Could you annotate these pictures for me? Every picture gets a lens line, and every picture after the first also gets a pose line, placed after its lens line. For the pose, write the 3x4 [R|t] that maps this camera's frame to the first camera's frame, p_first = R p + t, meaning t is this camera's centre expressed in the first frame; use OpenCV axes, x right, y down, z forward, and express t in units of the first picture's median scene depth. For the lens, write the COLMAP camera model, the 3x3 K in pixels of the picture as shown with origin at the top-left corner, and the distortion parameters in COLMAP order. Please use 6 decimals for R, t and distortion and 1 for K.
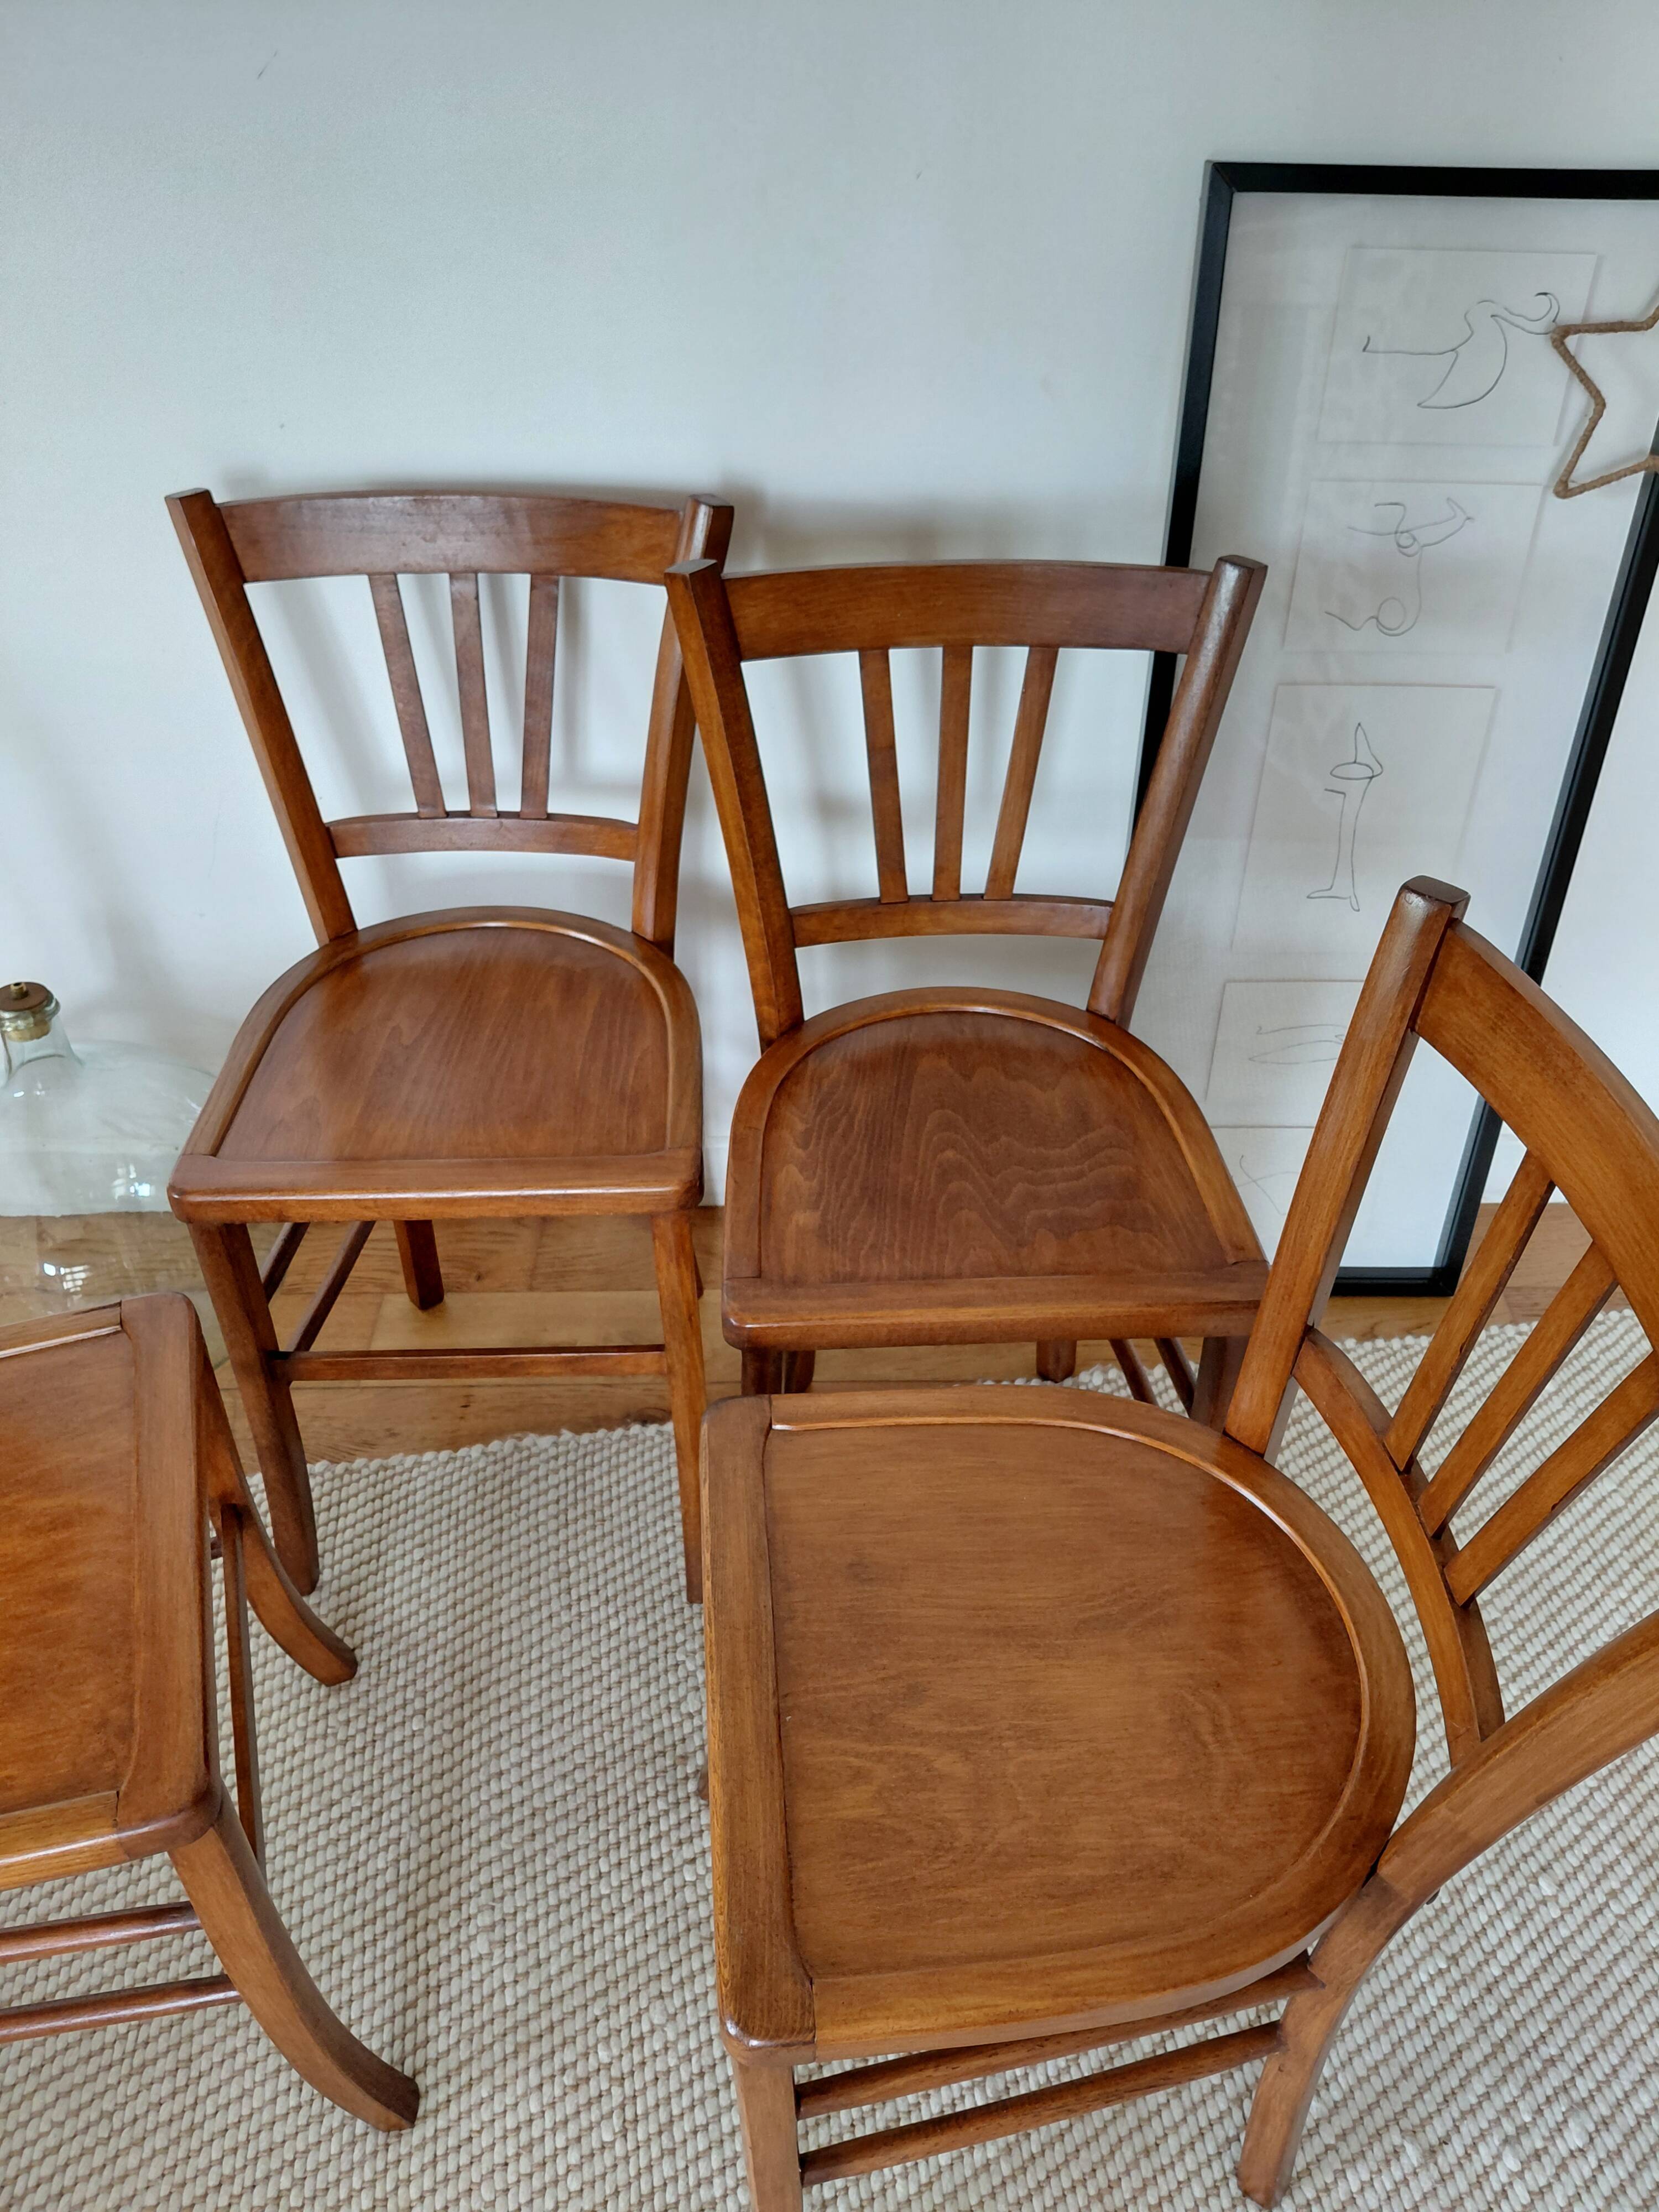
lens RADIAL K [[1709.0, 0, 855.7], [0, 1709.0, 1150.0], [0, 0, 1]] dist [0.003944, -0.046886]
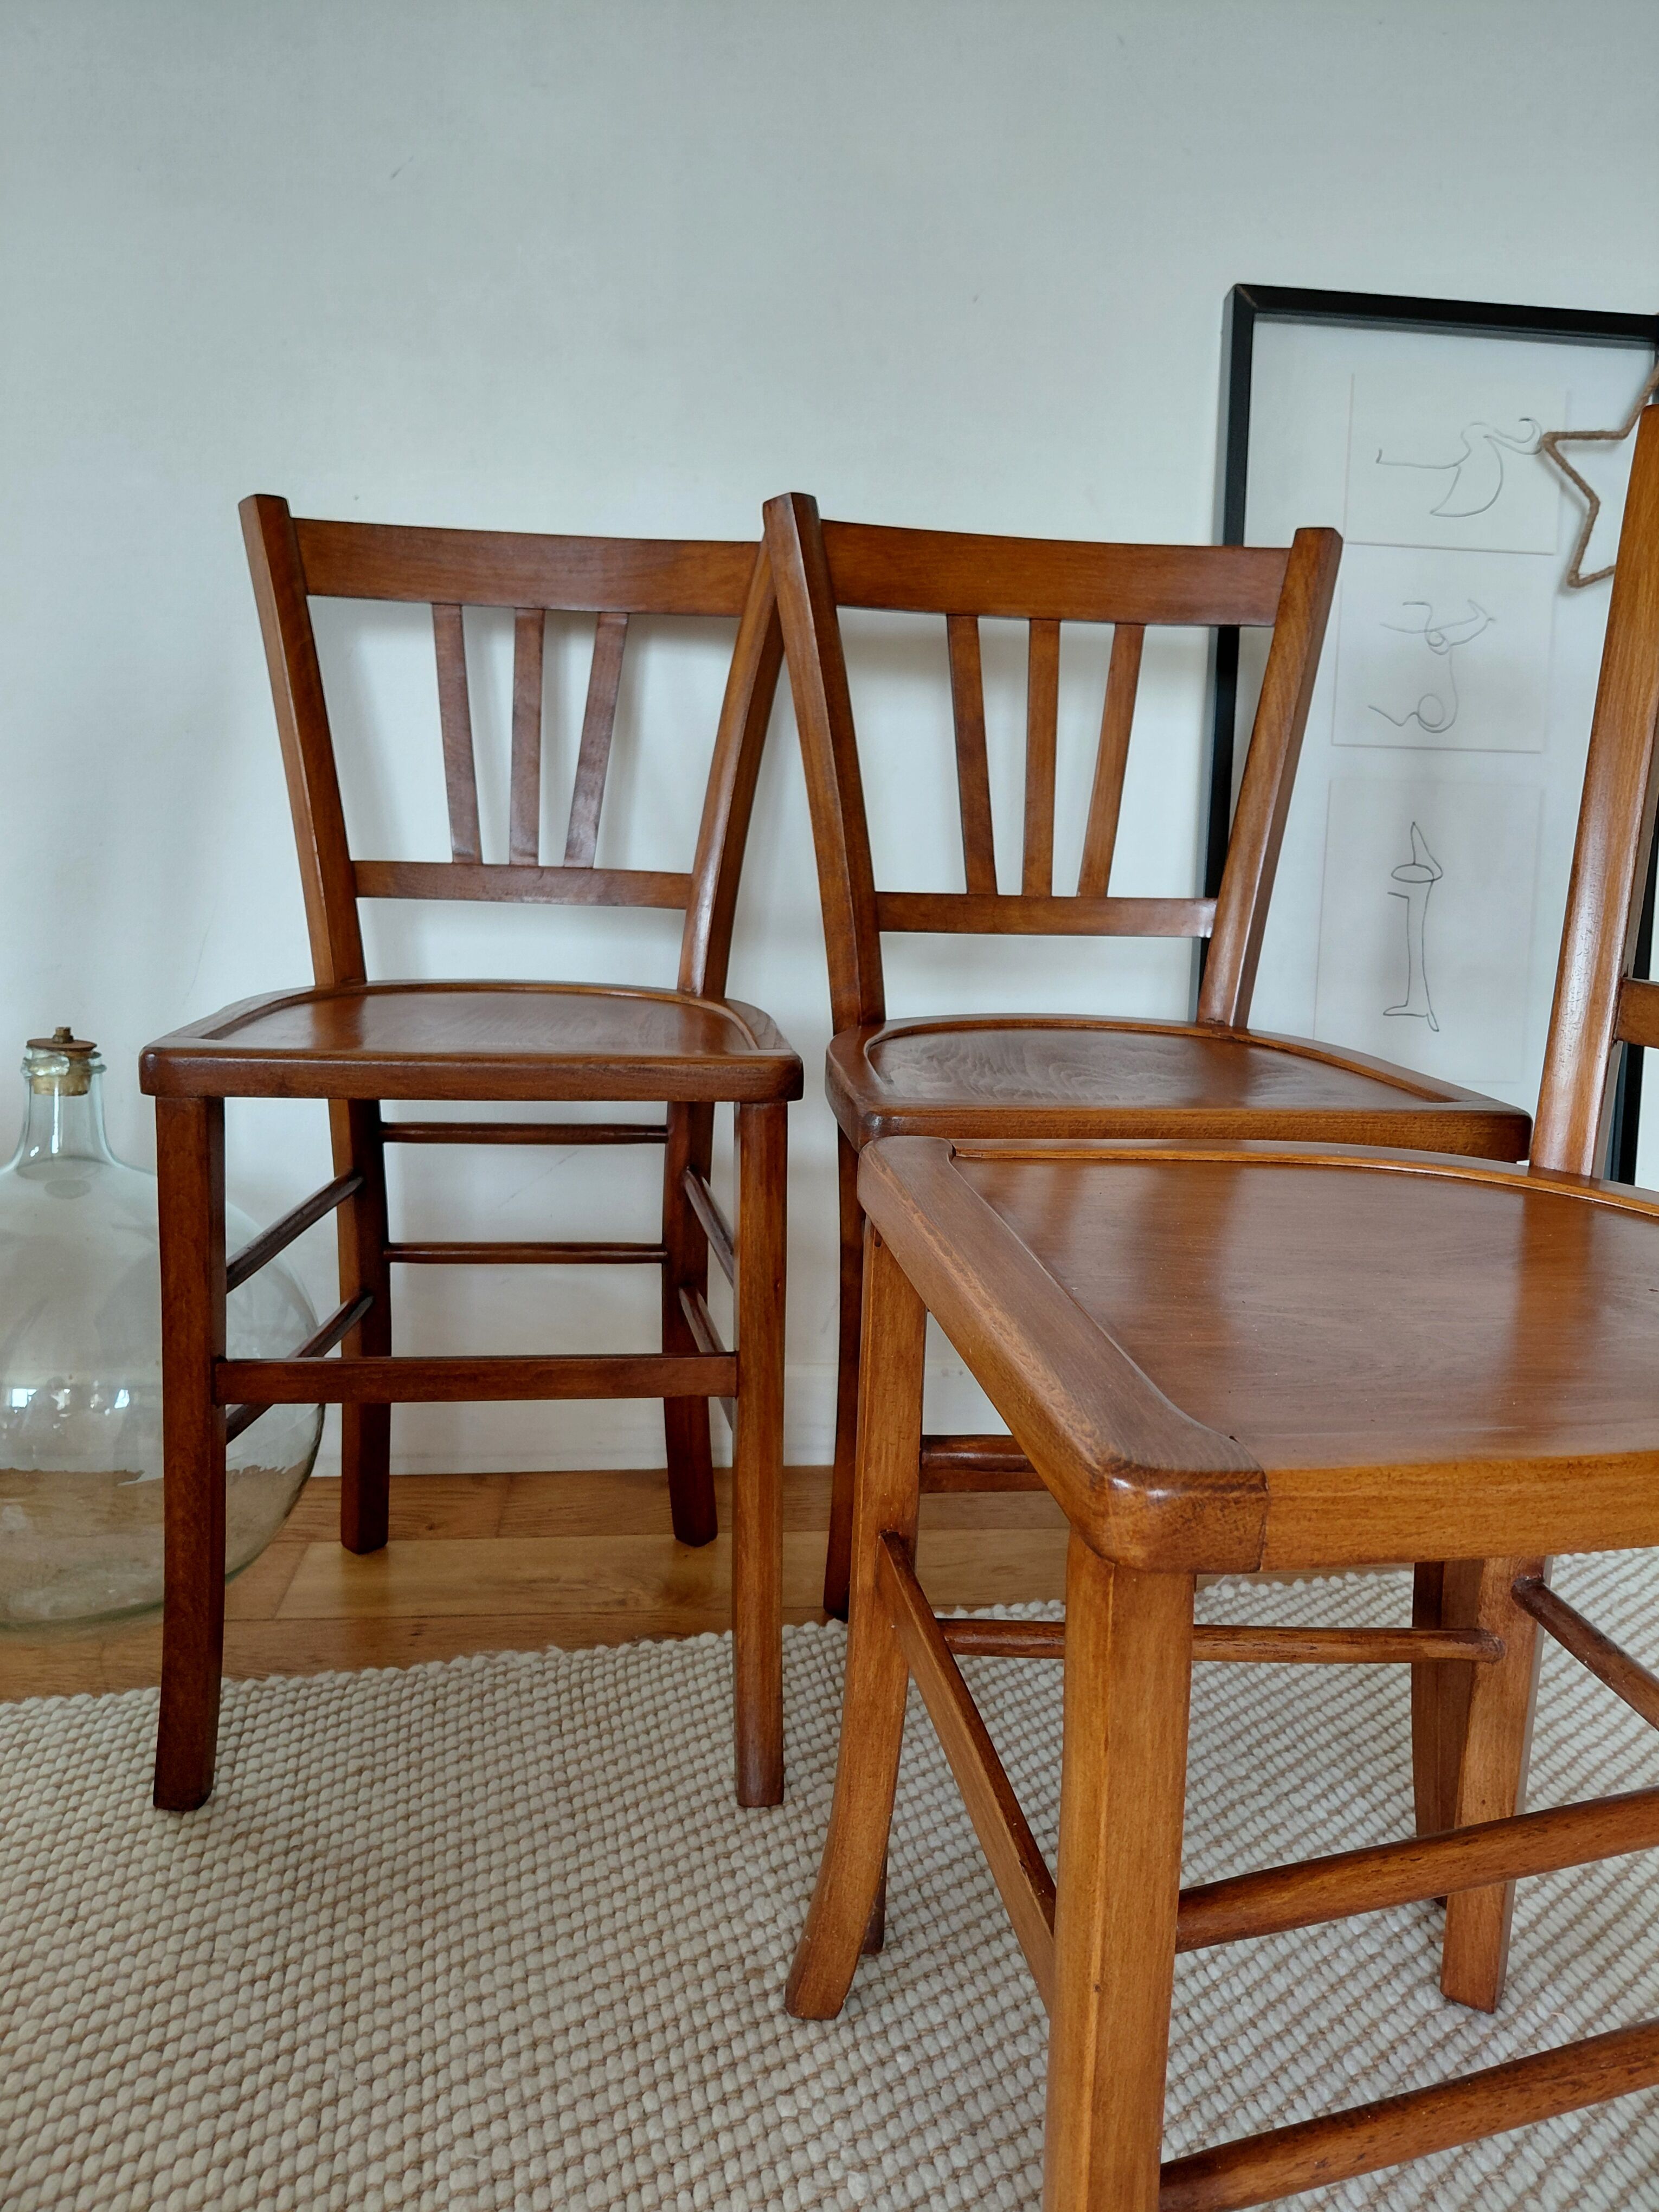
lens RADIAL K [[1711.8, 0, 864.1], [0, 1711.8, 1116.8], [0, 0, 1]] dist [-0.002661, -0.047014]
pose [[0.995858, 0.003616, 0.090845, -0.124407], [0.040851, 0.874867, -0.482637, 0.397943], [-0.081223, 0.484350, 0.871096, 0.261972]]
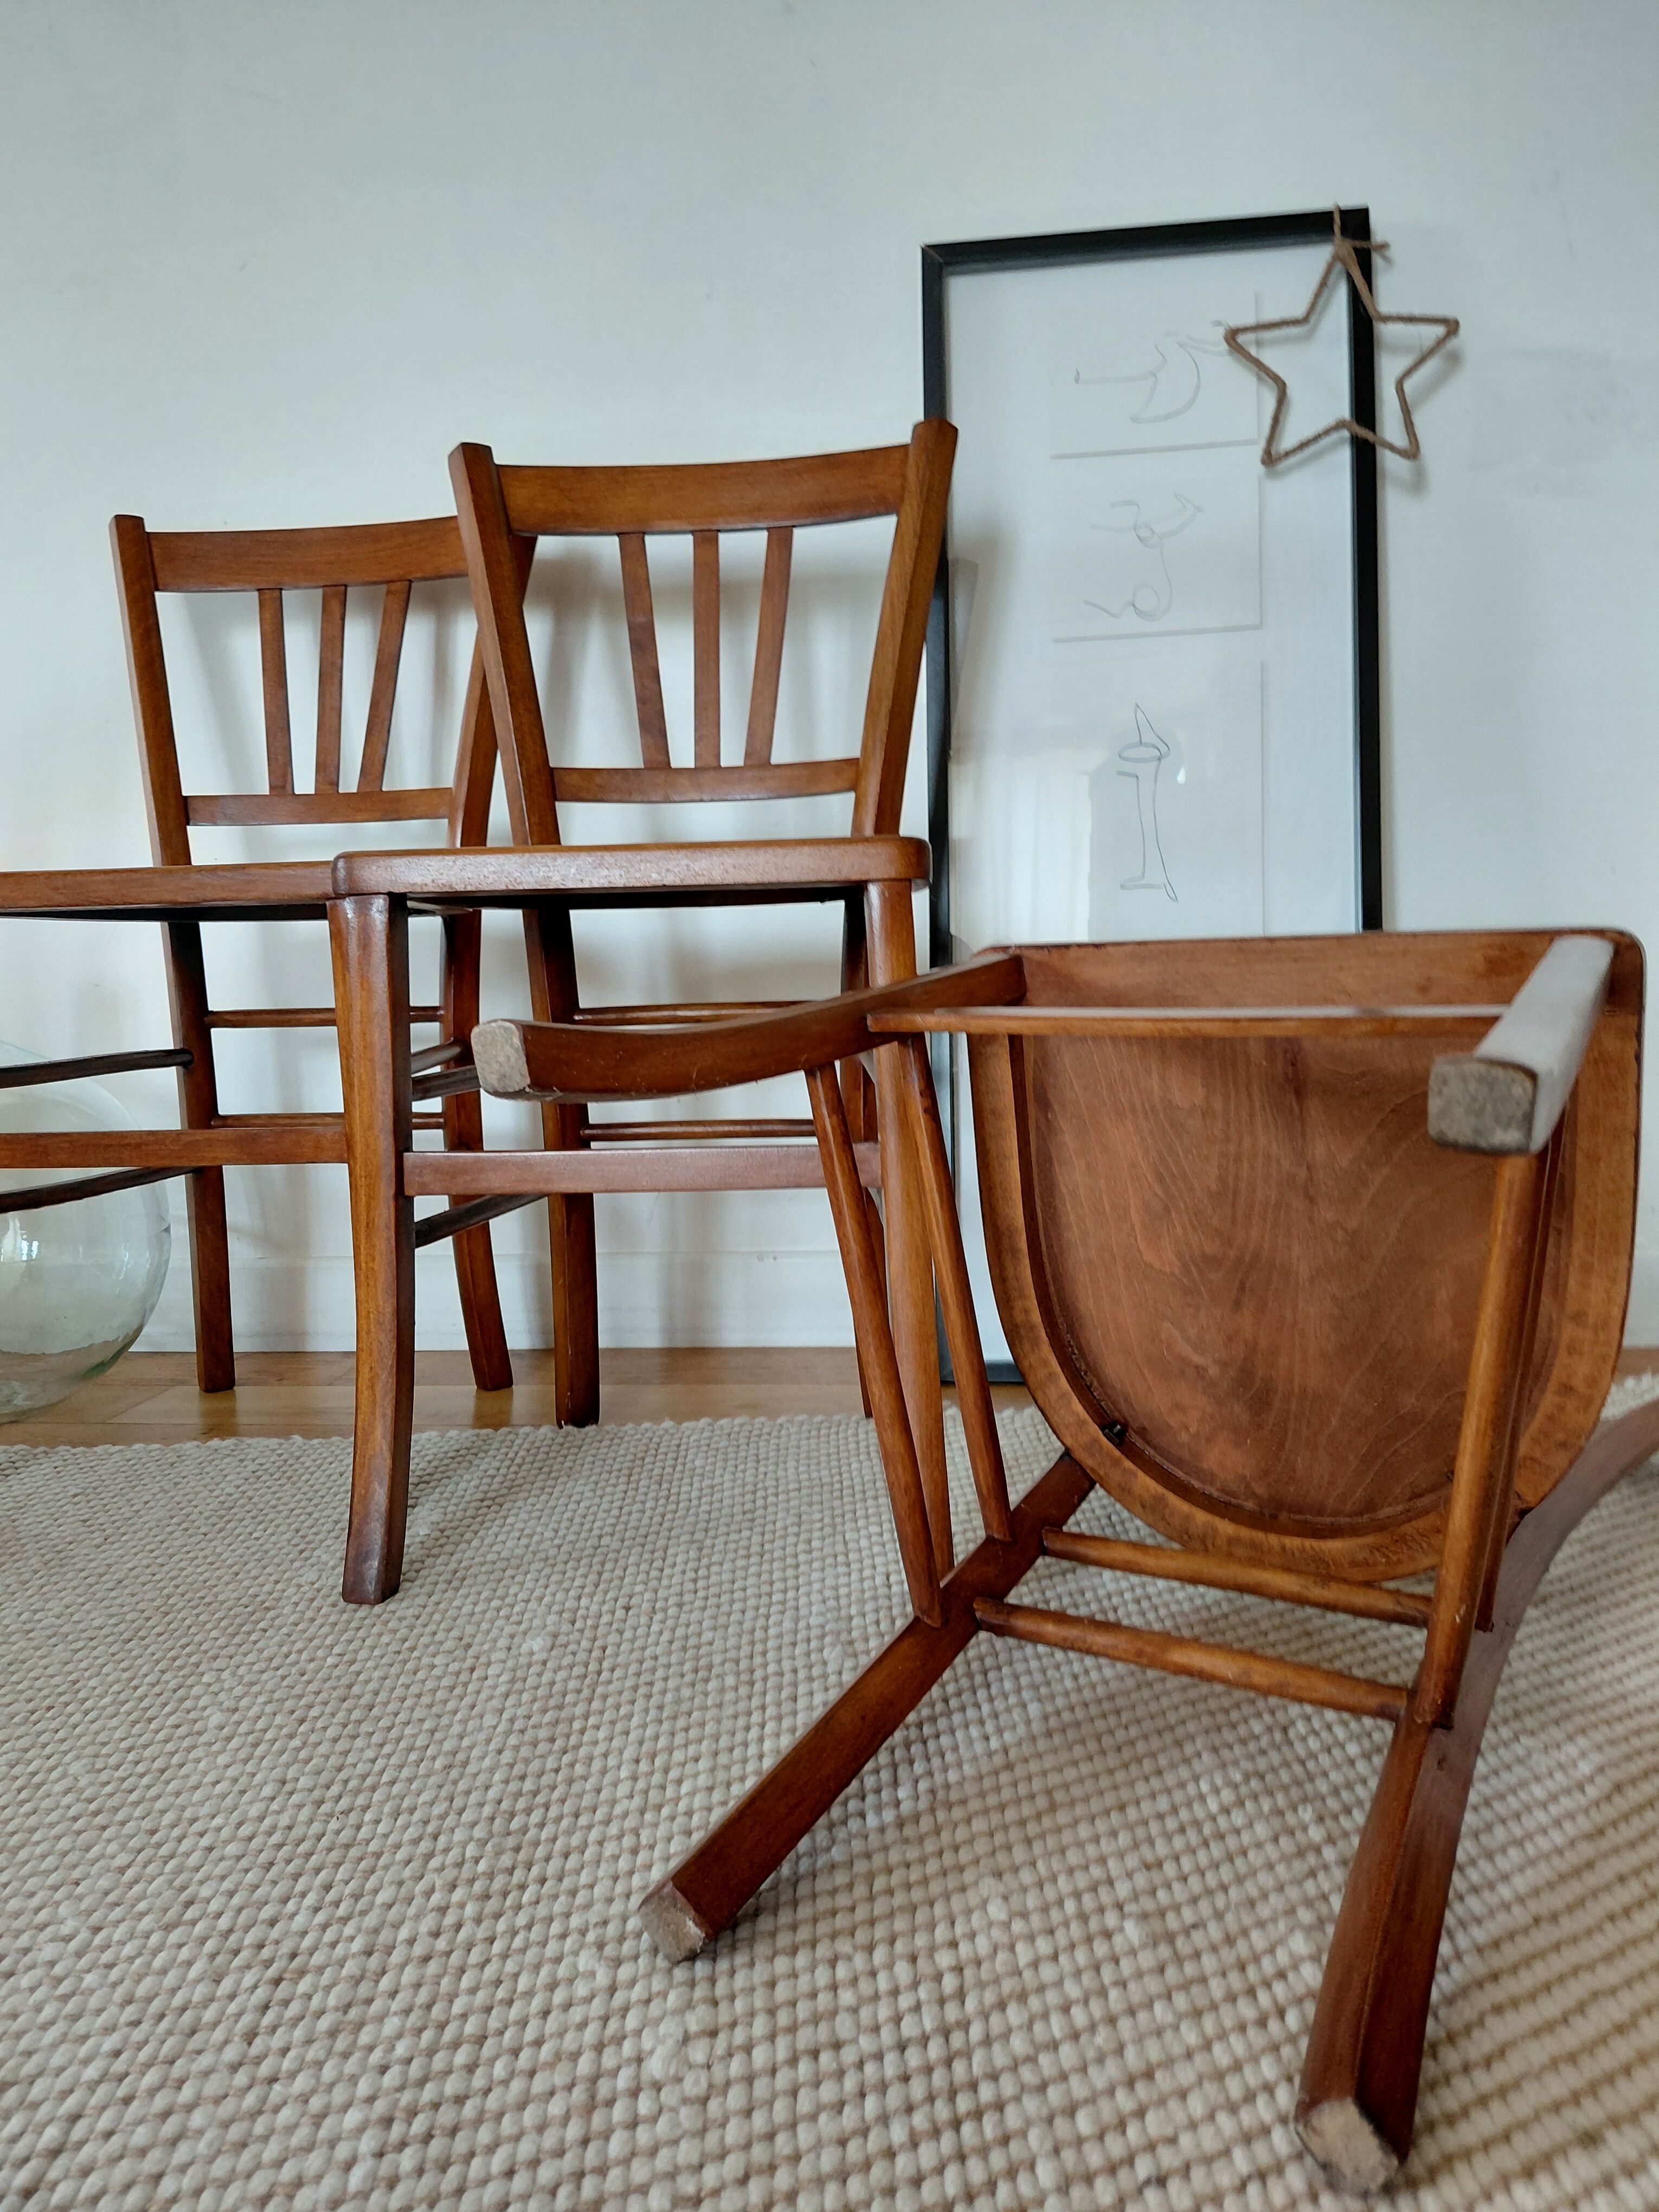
lens RADIAL K [[1711.8, 0, 841.8], [0, 1711.8, 1101.4], [0, 0, 1]] dist [-0.002661, -0.047014]
pose [[0.988854, -0.030674, -0.145698, 0.281538], [-0.059834, 0.814192, -0.577504, 0.615596], [0.136340, 0.579785, 0.803281, 0.293415]]
